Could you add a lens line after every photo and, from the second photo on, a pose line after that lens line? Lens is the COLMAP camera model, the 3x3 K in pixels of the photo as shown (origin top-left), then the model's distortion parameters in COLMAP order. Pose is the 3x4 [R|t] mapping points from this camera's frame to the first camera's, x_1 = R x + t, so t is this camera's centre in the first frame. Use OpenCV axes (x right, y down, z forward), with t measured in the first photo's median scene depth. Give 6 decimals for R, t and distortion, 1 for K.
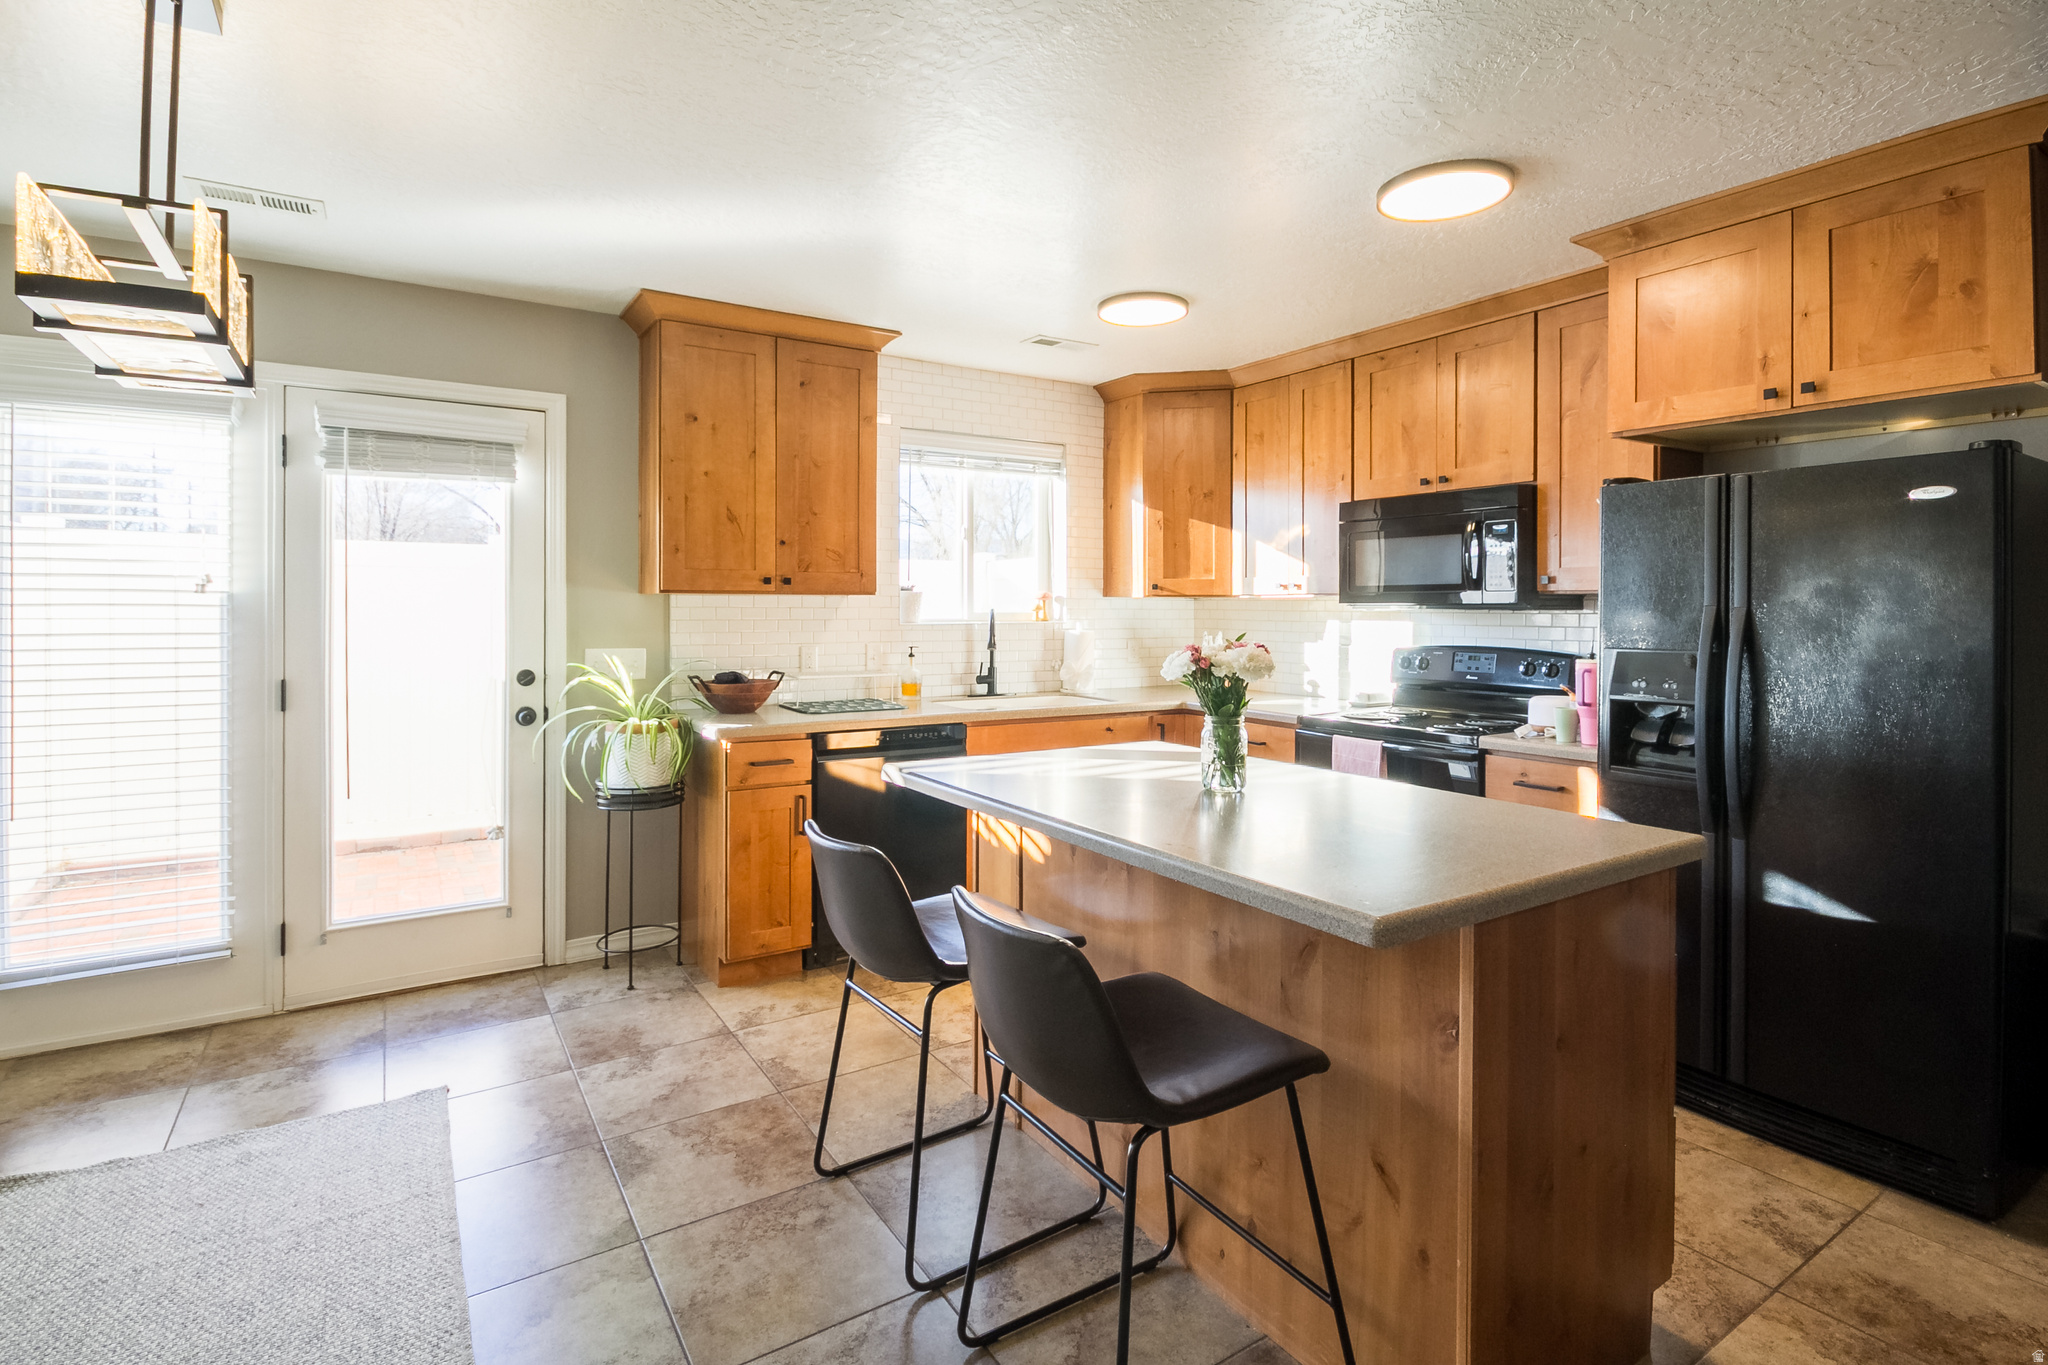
lens RADIAL K [[978.9, 0, 962.5], [0, 978.9, 639.5], [0, 0, 1]] dist [-0.006730, -0.004102]
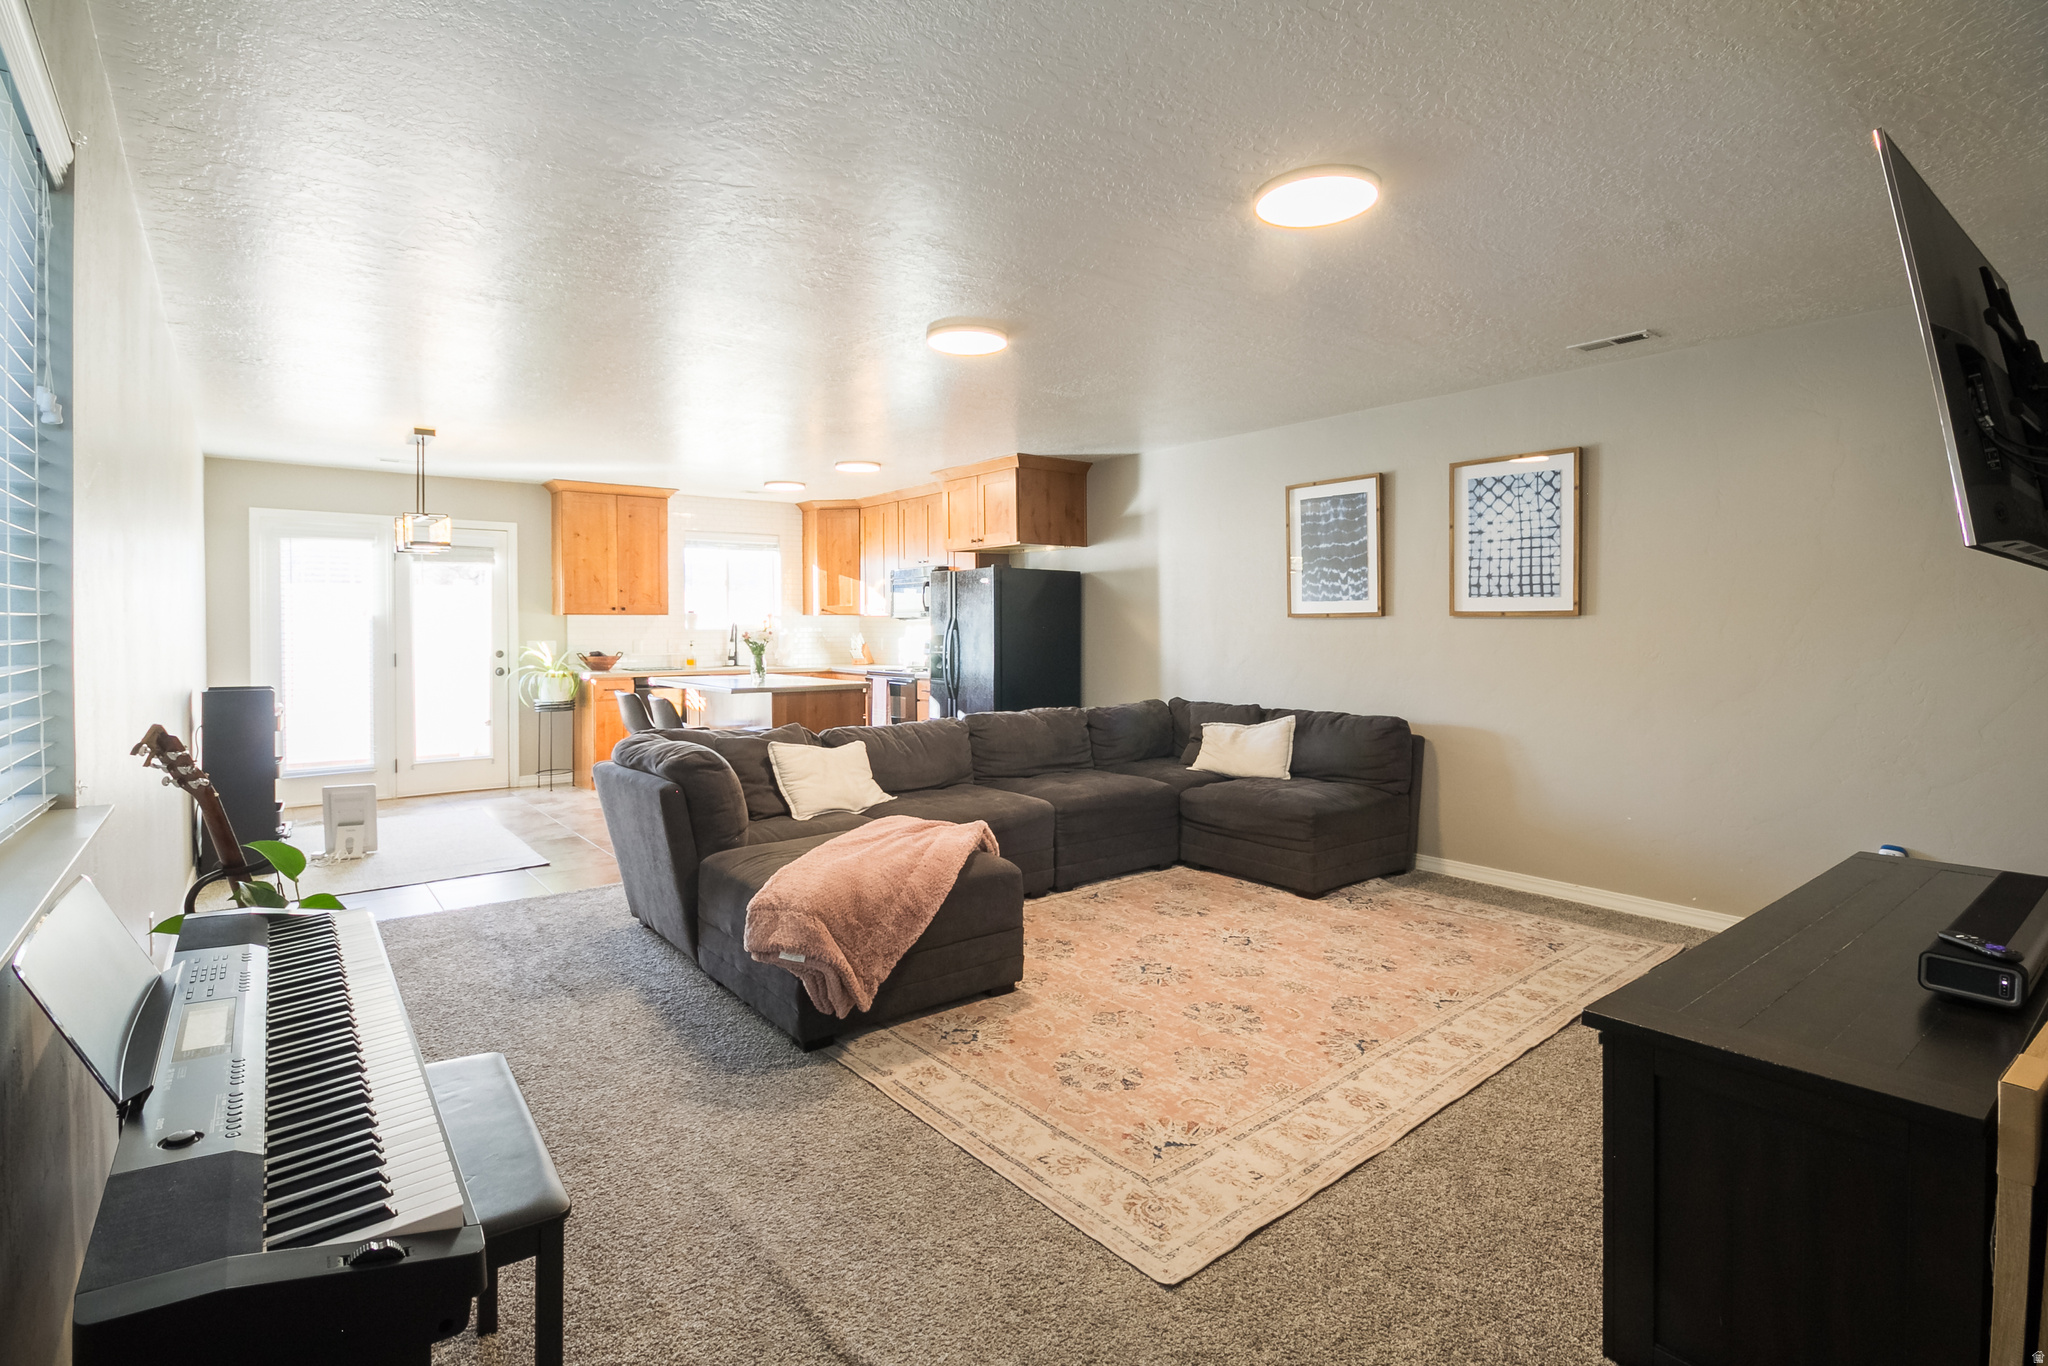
lens RADIAL K [[978.9, 0, 966.1], [0, 978.9, 666.8], [0, 0, 1]] dist [-0.006730, -0.004102]
pose [[0.996160, -0.011414, 0.086799, 0.463043], [0.010453, 0.999879, 0.011528, 0.061236], [-0.086920, -0.010577, 0.996159, -1.460198]]
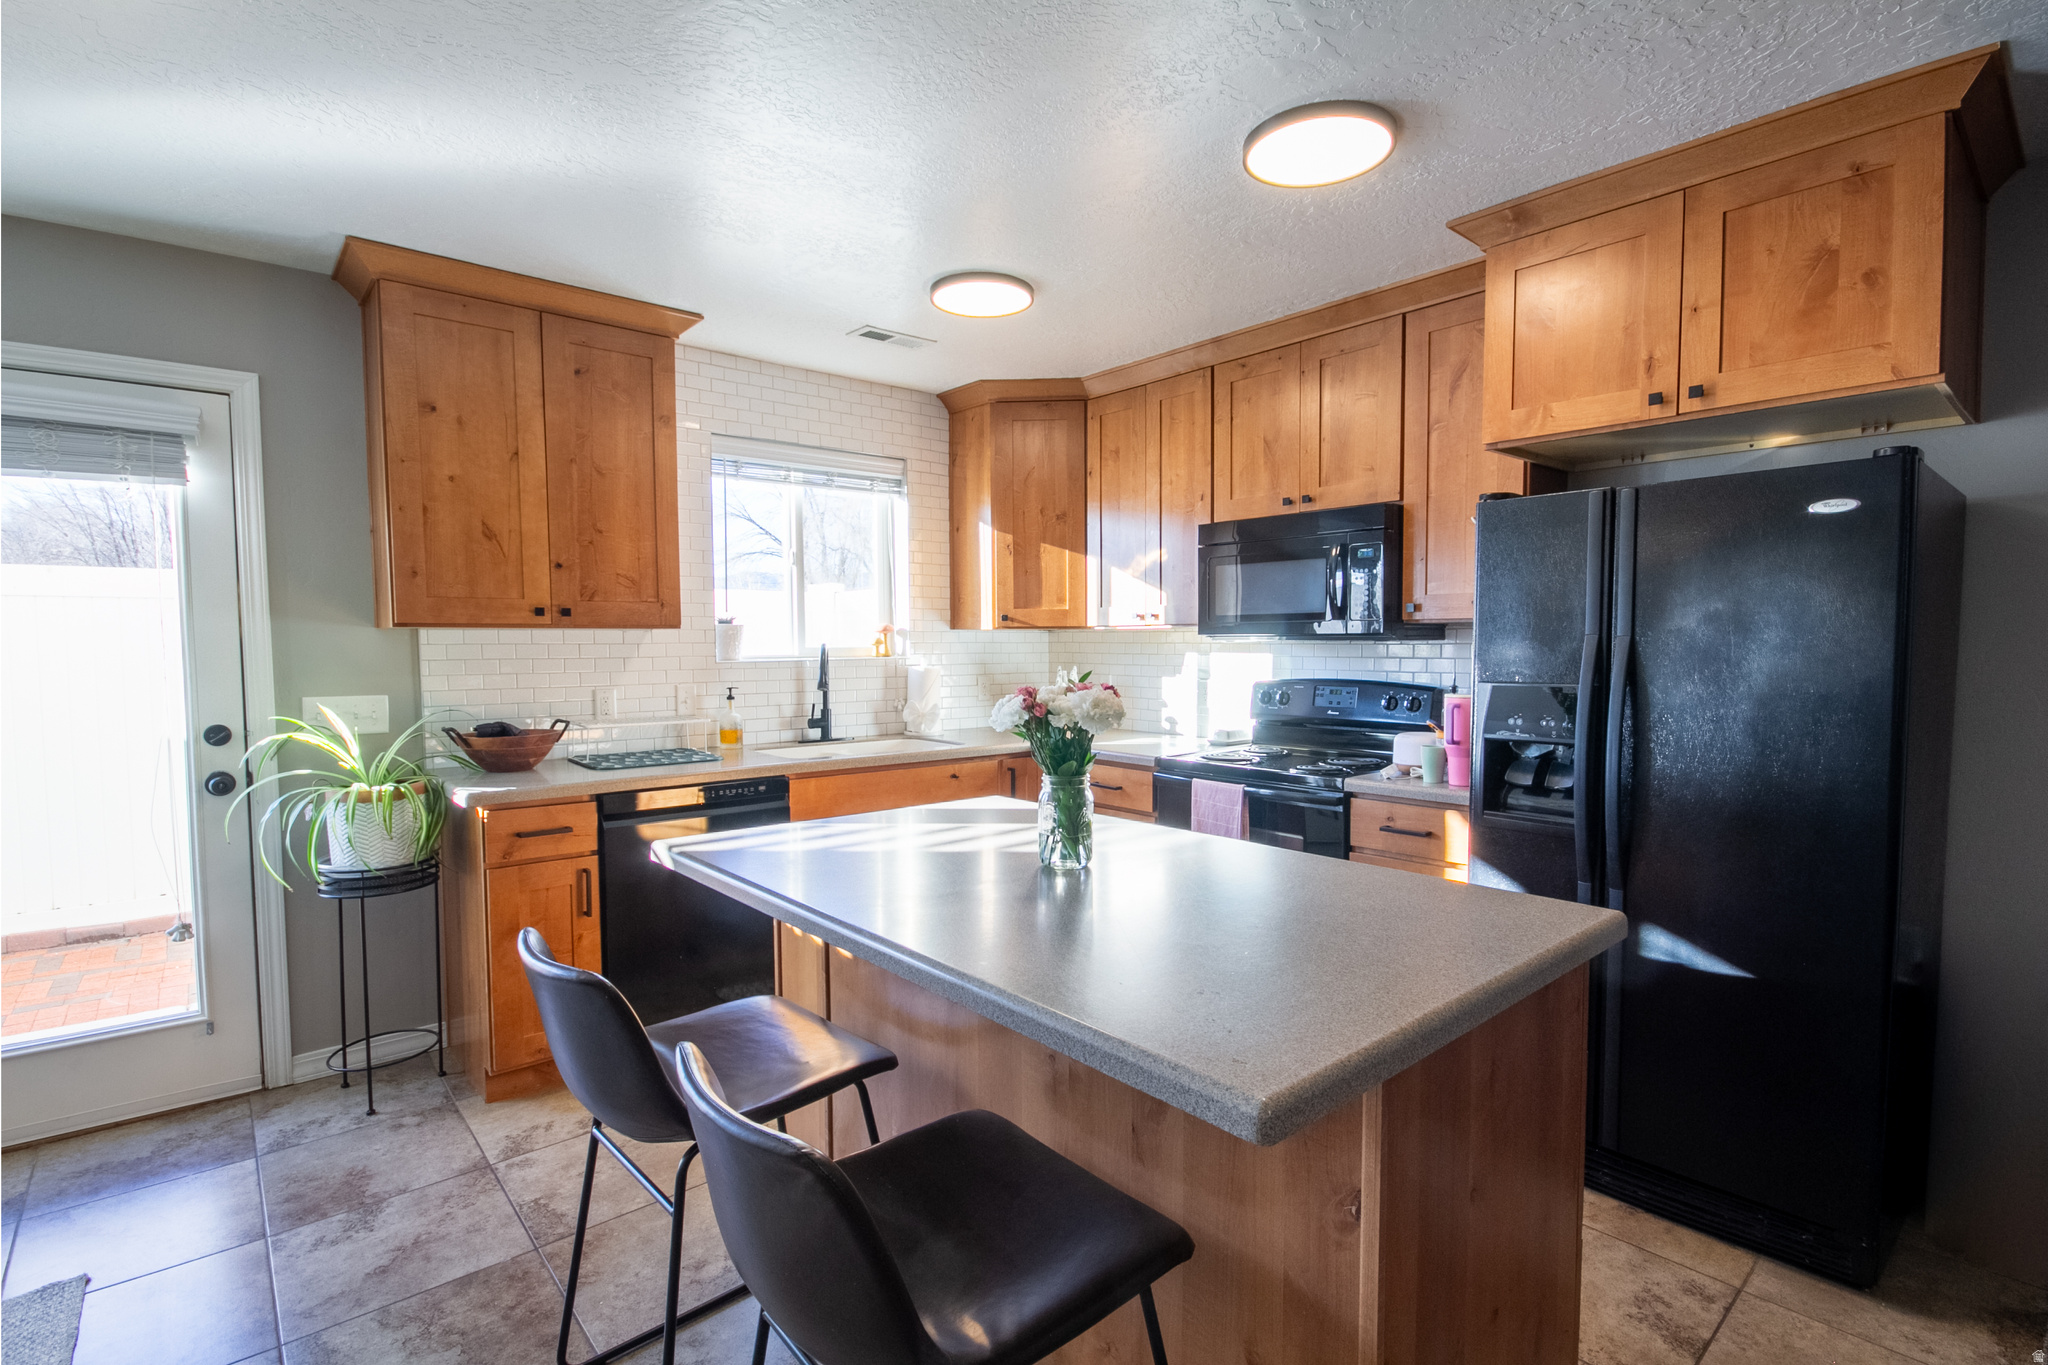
lens RADIAL K [[978.9, 0, 988.2], [0, 978.9, 730.7], [0, 0, 1]] dist [-0.006730, -0.004102]
pose [[0.987159, -0.021503, 0.158285, 0.051697], [0.012261, 0.998175, 0.059130, -0.004261], [-0.159268, -0.056430, 0.985621, 0.144055]]
